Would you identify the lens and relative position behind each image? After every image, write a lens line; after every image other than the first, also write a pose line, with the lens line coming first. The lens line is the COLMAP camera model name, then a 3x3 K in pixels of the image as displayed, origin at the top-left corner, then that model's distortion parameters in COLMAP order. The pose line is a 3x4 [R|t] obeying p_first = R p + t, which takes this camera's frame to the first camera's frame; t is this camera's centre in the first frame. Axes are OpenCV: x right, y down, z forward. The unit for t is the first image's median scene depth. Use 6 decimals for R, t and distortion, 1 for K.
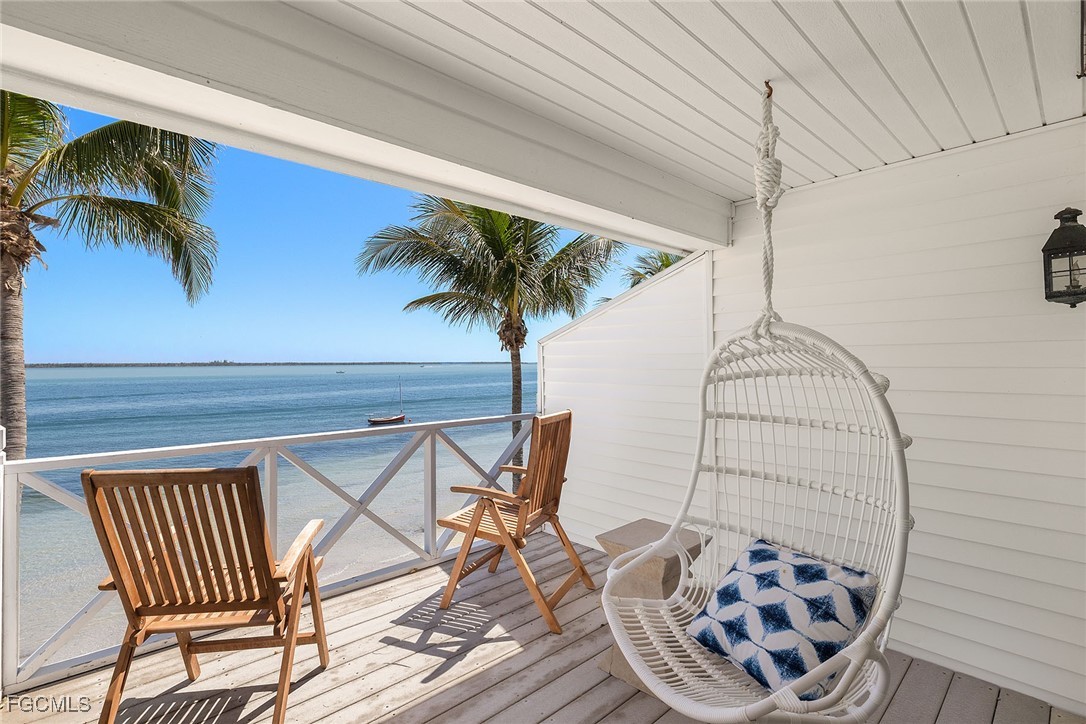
lens RADIAL K [[522.7, 0, 536.3], [0, 522.7, 366.7], [0, 0, 1]] dist [-0.001826, 0.000806]
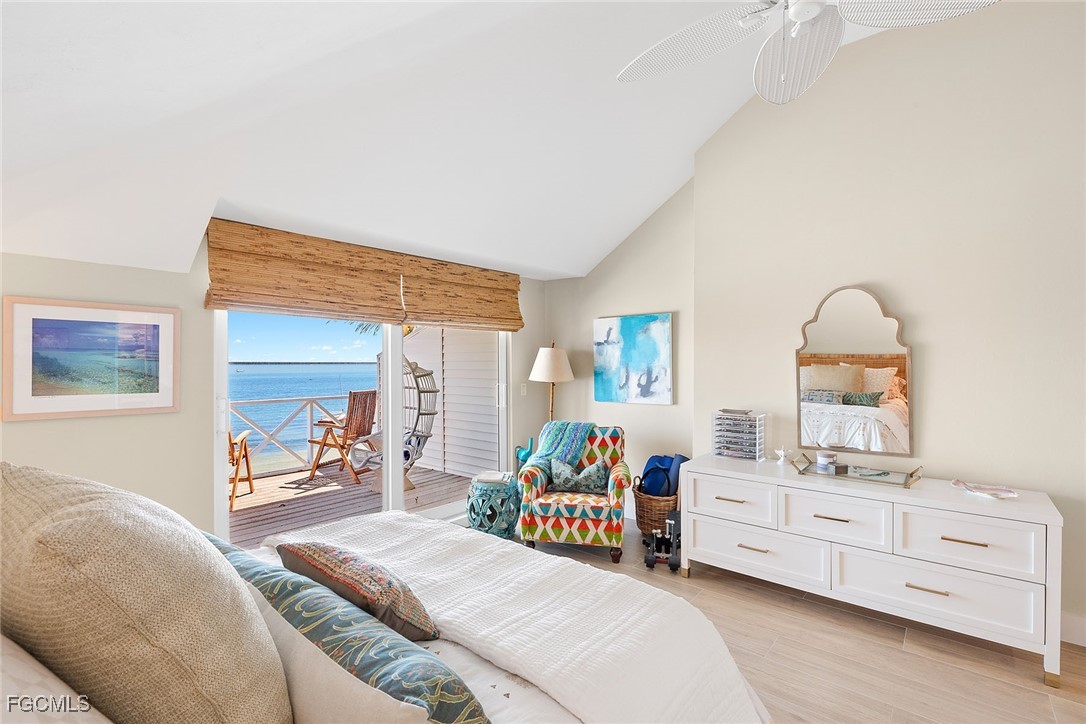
lens RADIAL K [[497.1, 0, 538.2], [0, 497.1, 364.9], [0, 0, 1]] dist [-0.002854, 0.000386]
pose [[0.992269, 0.003595, 0.124057, 0.213955], [-0.002807, 0.999975, -0.006529, -0.002174], [-0.124077, 0.006130, 0.992254, -0.497346]]
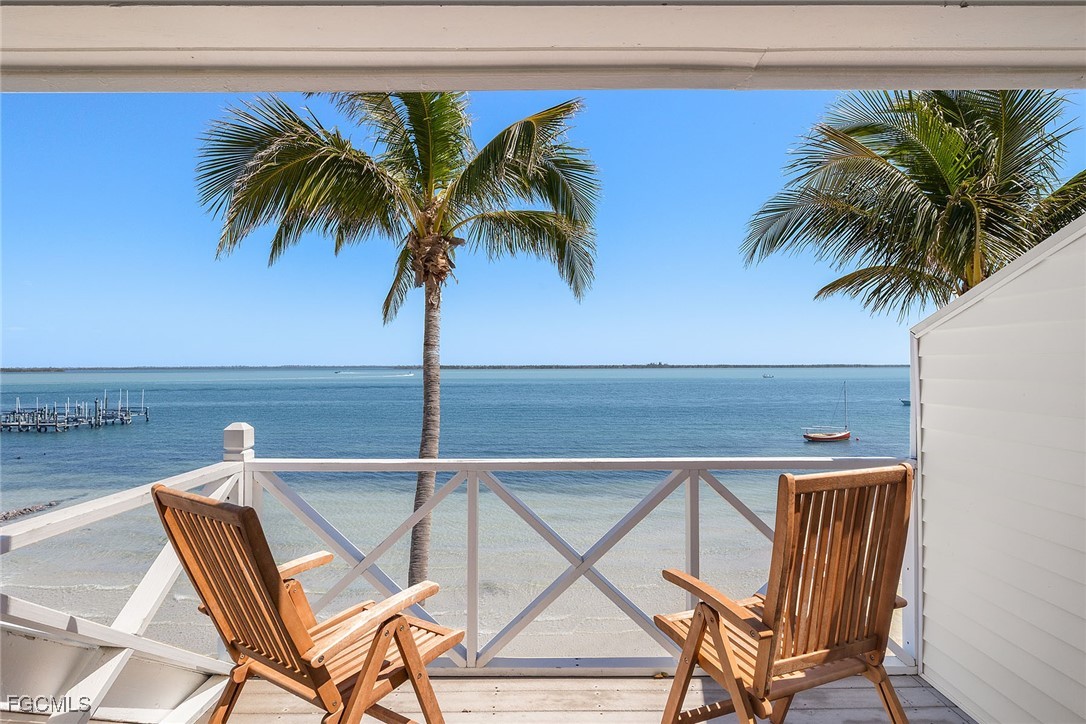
lens RADIAL K [[606.9, 0, 538.8], [0, 606.9, 366.2], [0, 0, 1]] dist [0.005298, 0.001194]
pose [[0.741446, 0.004015, -0.671001, 0.088206], [-0.007989, 0.999964, -0.002844, -0.004218], [0.670965, 0.007469, 0.741451, 0.151236]]
